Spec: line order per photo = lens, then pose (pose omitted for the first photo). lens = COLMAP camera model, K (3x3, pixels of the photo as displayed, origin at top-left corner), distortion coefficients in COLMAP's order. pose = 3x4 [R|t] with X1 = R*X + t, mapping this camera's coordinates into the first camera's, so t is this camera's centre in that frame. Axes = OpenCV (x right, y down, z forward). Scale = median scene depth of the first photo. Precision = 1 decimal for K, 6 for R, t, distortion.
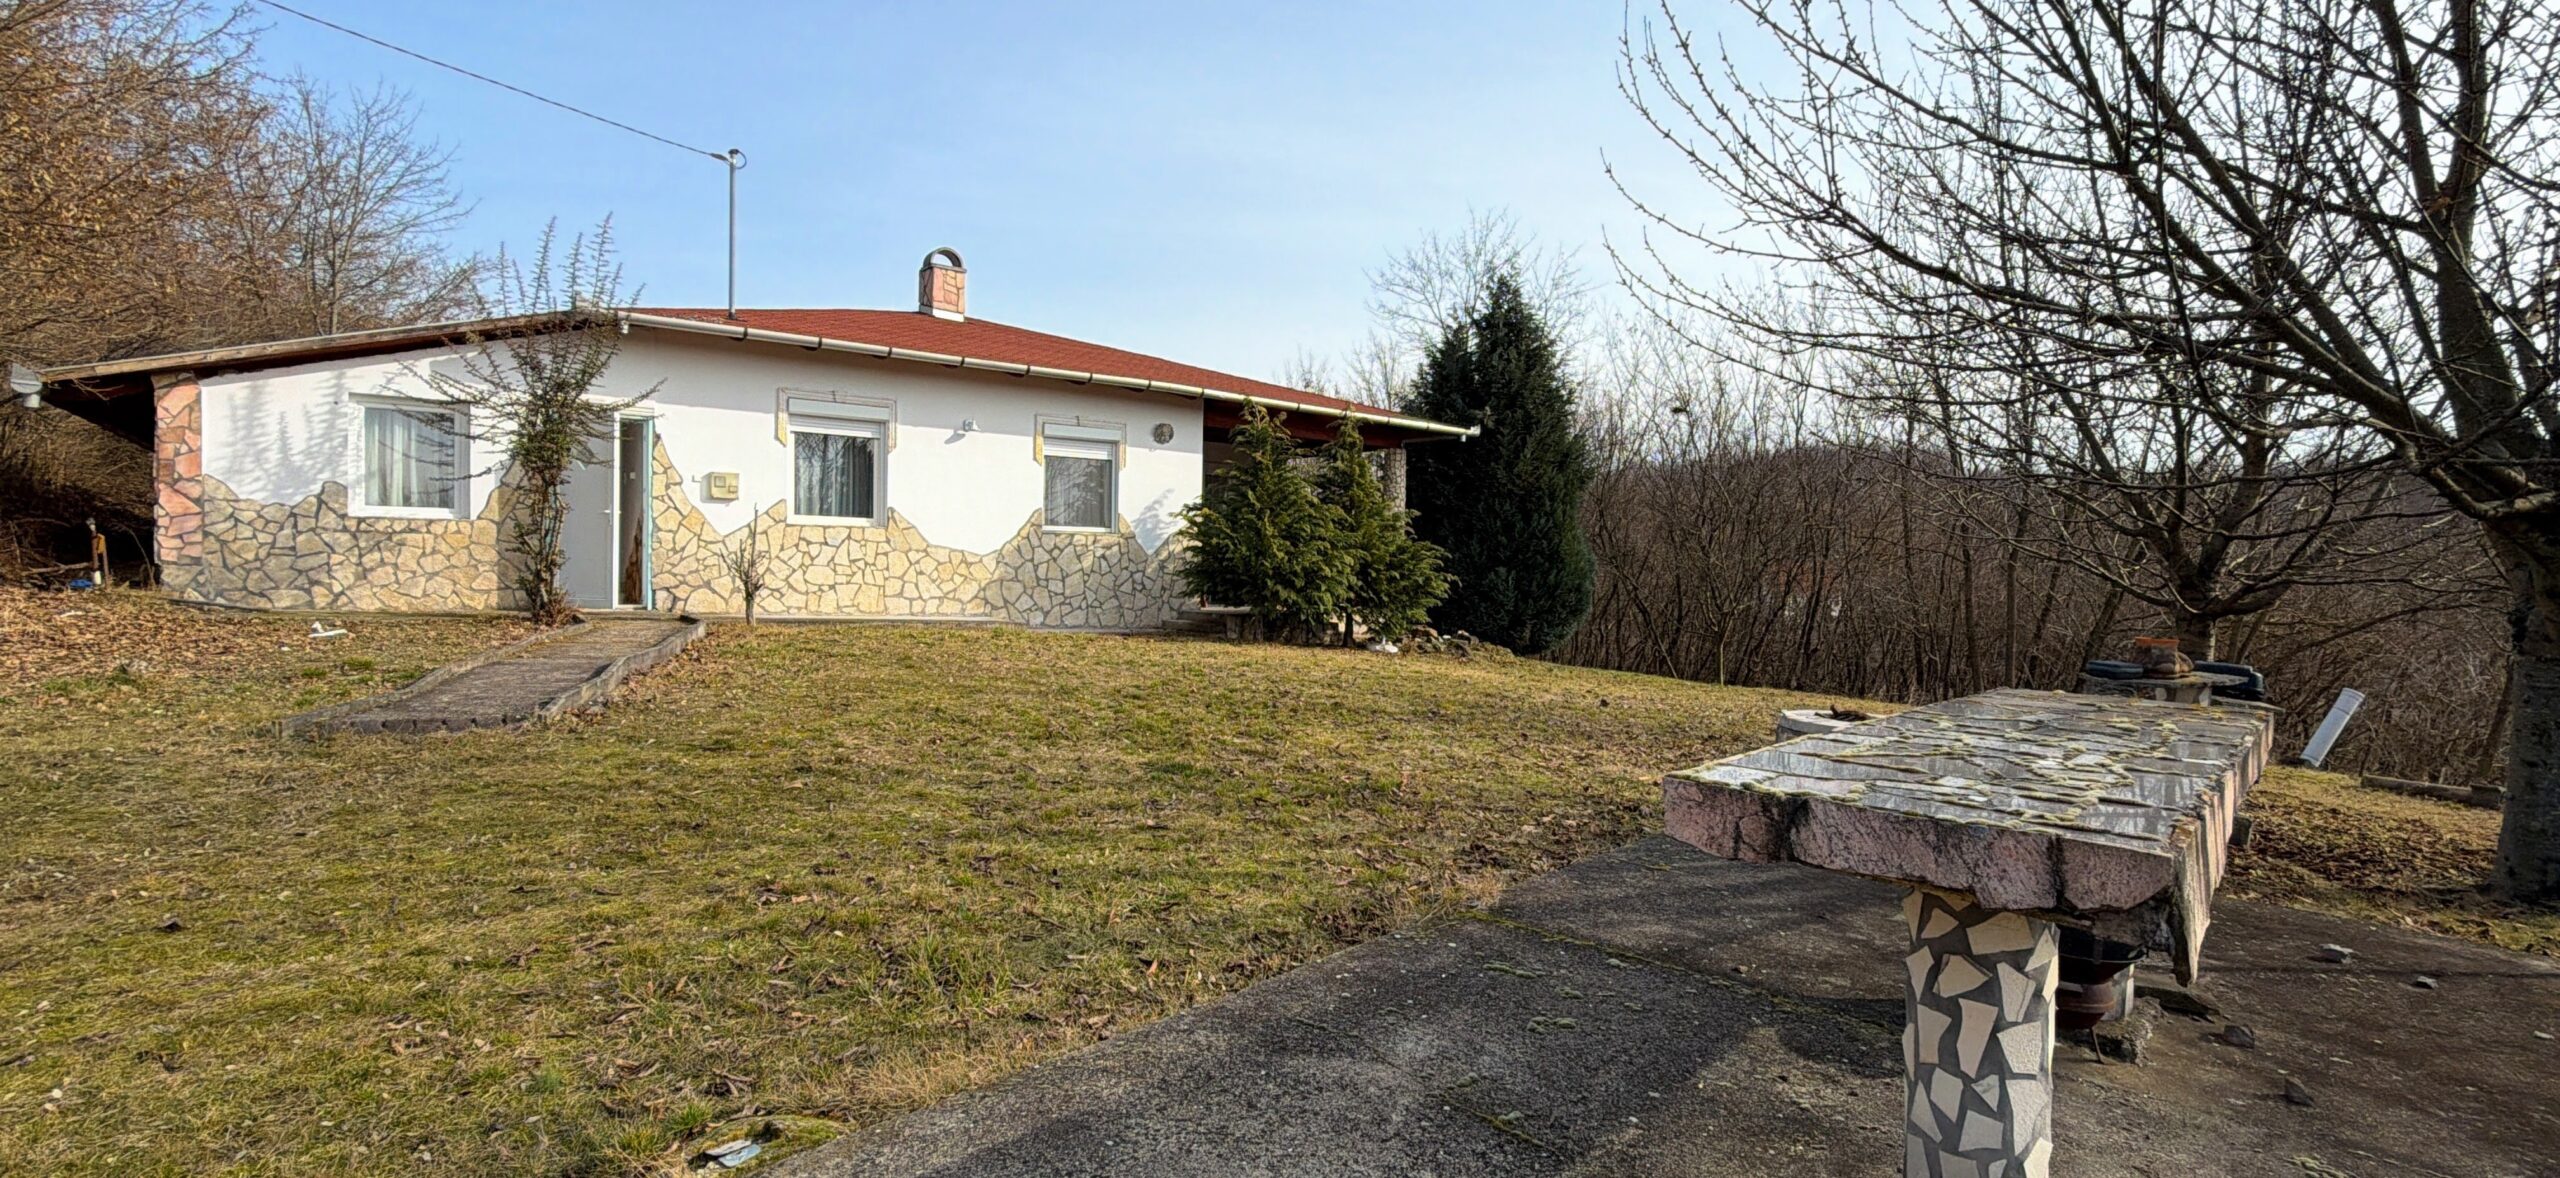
lens RADIAL K [[1163.2, 0, 1290.0], [0, 1163.2, 592.6], [0, 0, 1]] dist [0.001563, -0.001098]
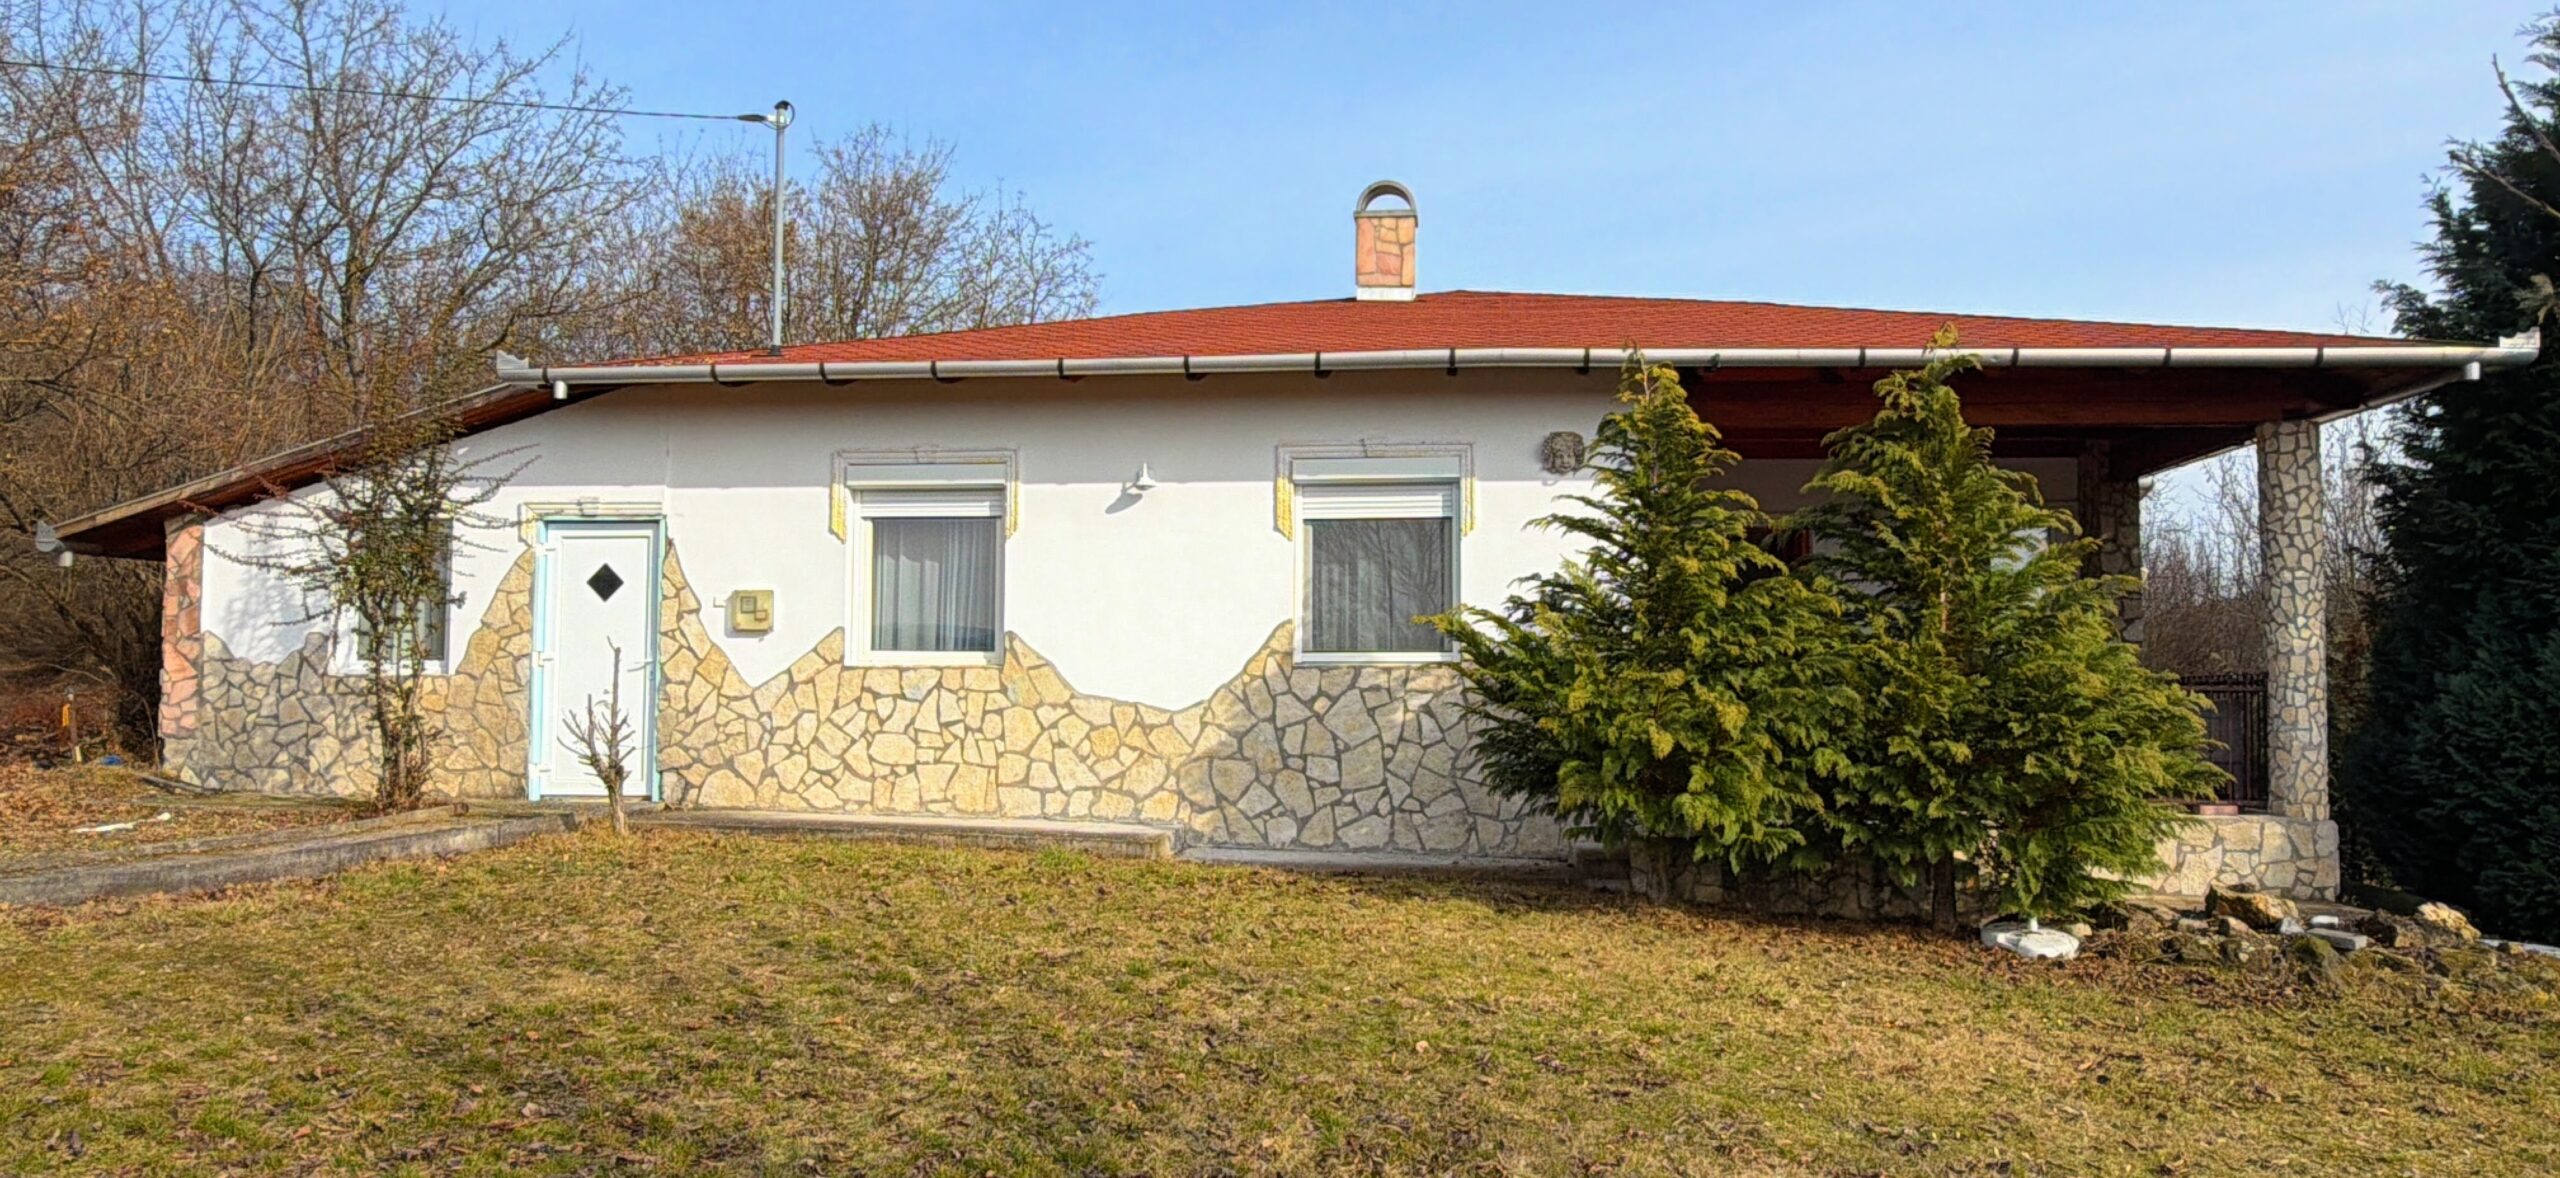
lens RADIAL K [[1631.6, 0, 1290.7], [0, 1631.6, 577.2], [0, 0, 1]] dist [0.002560, -0.002059]
pose [[0.706889, -0.056092, -0.705097, 0.364085], [-0.005070, 0.996423, -0.084351, -0.035025], [0.707307, 0.063202, 0.704076, 0.567606]]
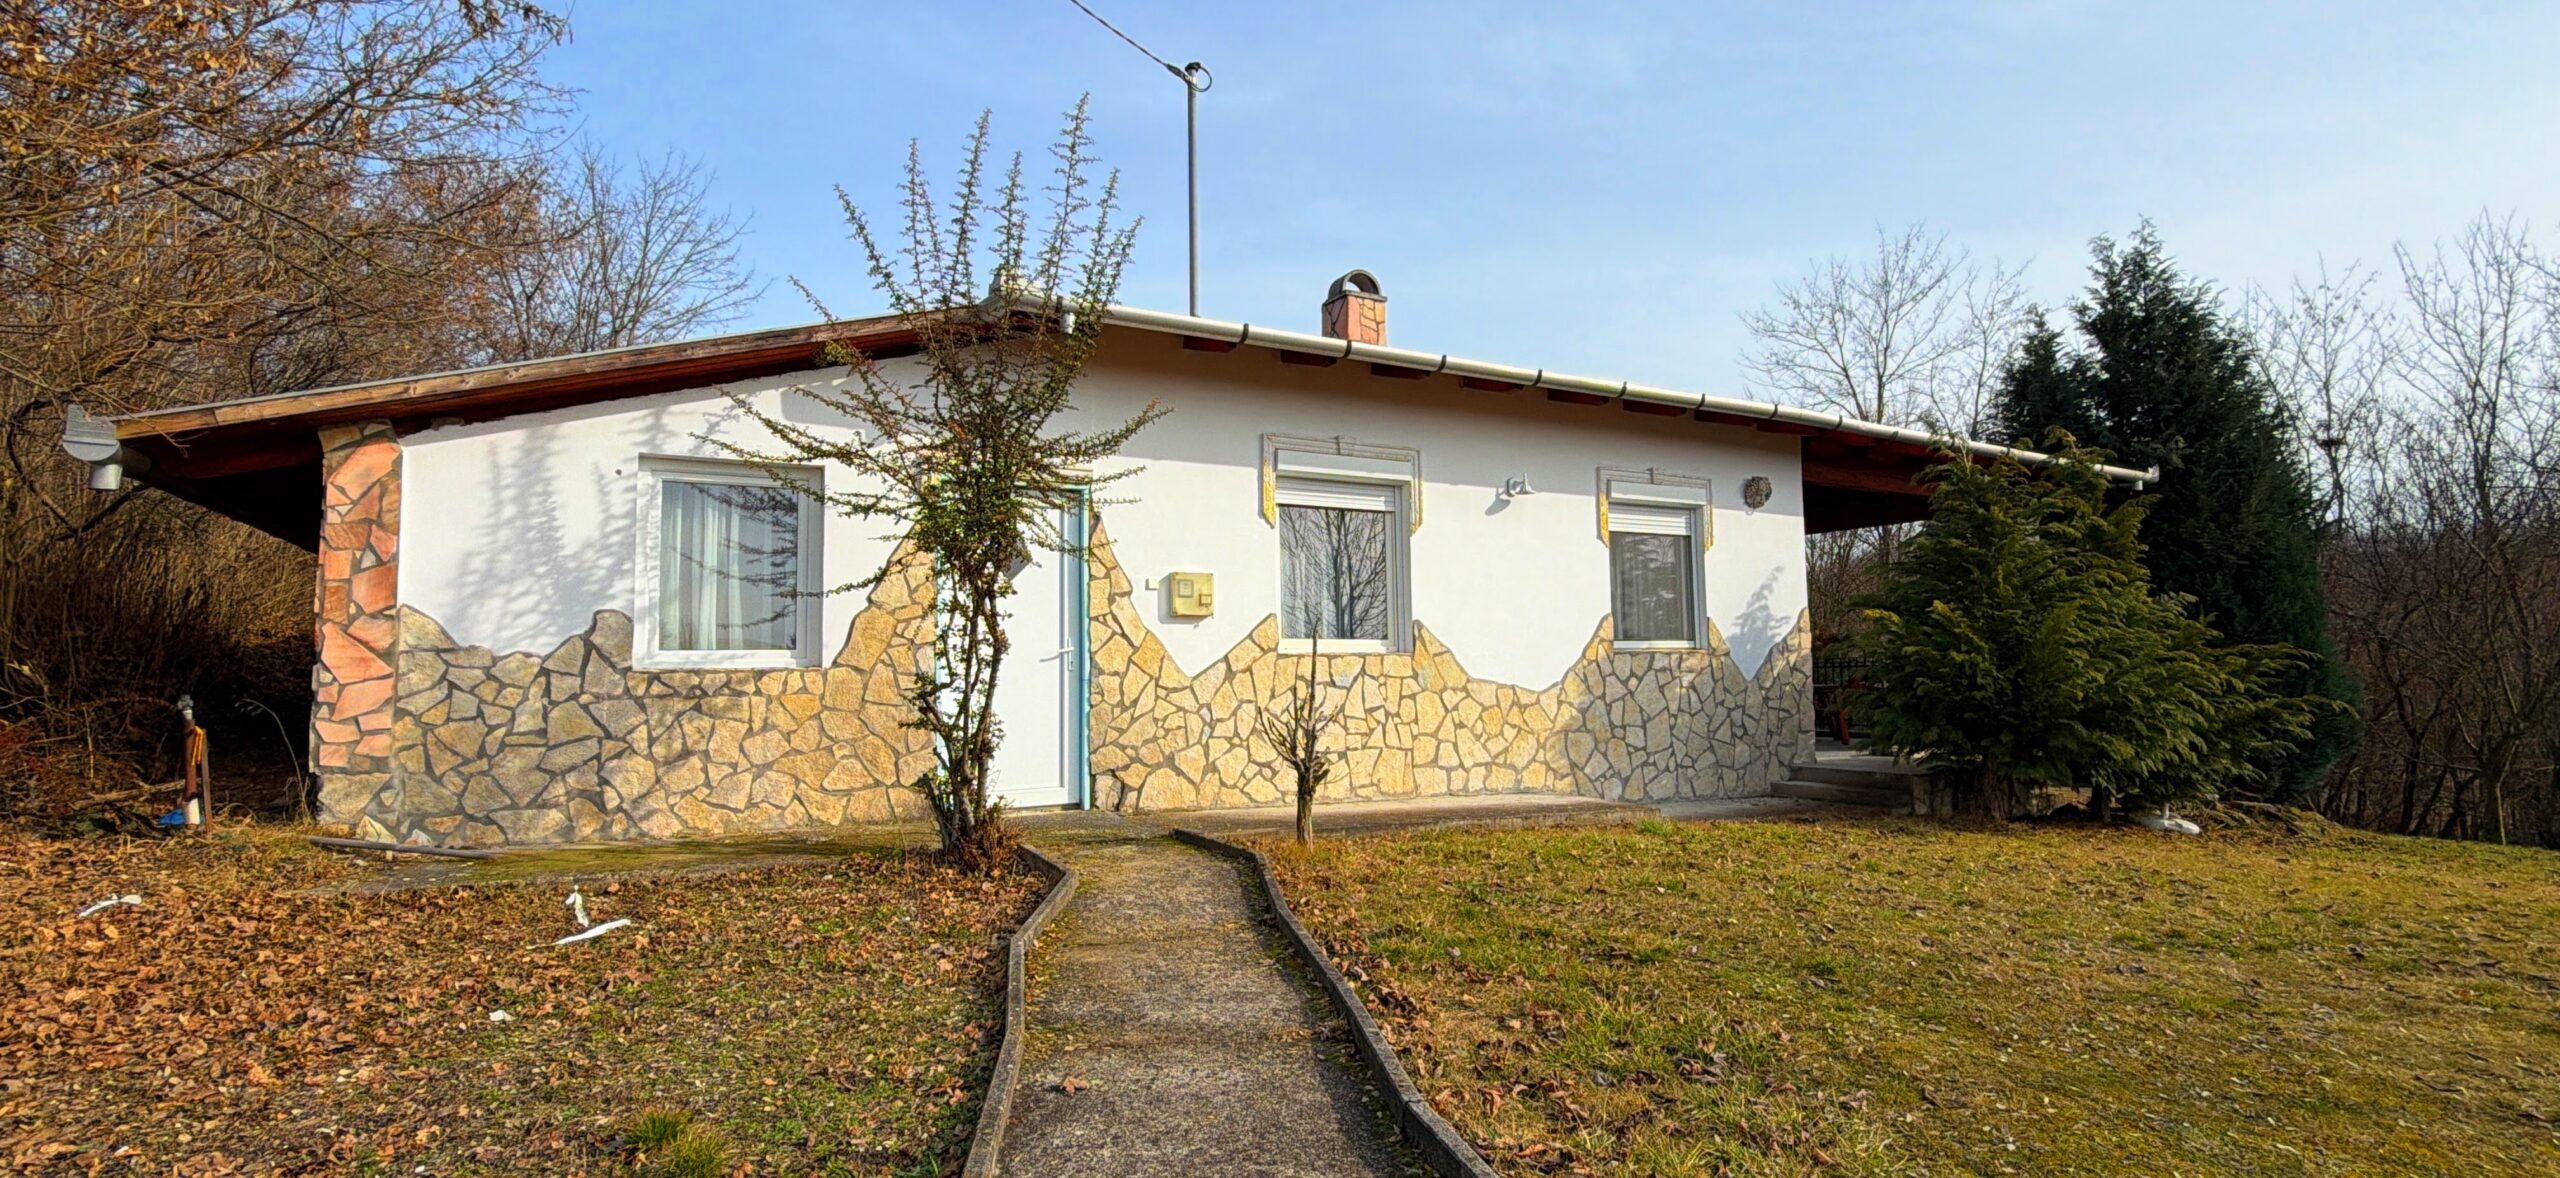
lens RADIAL K [[1163.2, 0, 1285.6], [0, 1163.2, 593.1], [0, 0, 1]] dist [0.001563, -0.001098]
pose [[0.986869, -0.043928, -0.155435, -0.342824], [0.029168, 0.994954, -0.095999, -0.033257], [0.158868, 0.090204, 0.983170, 0.414086]]
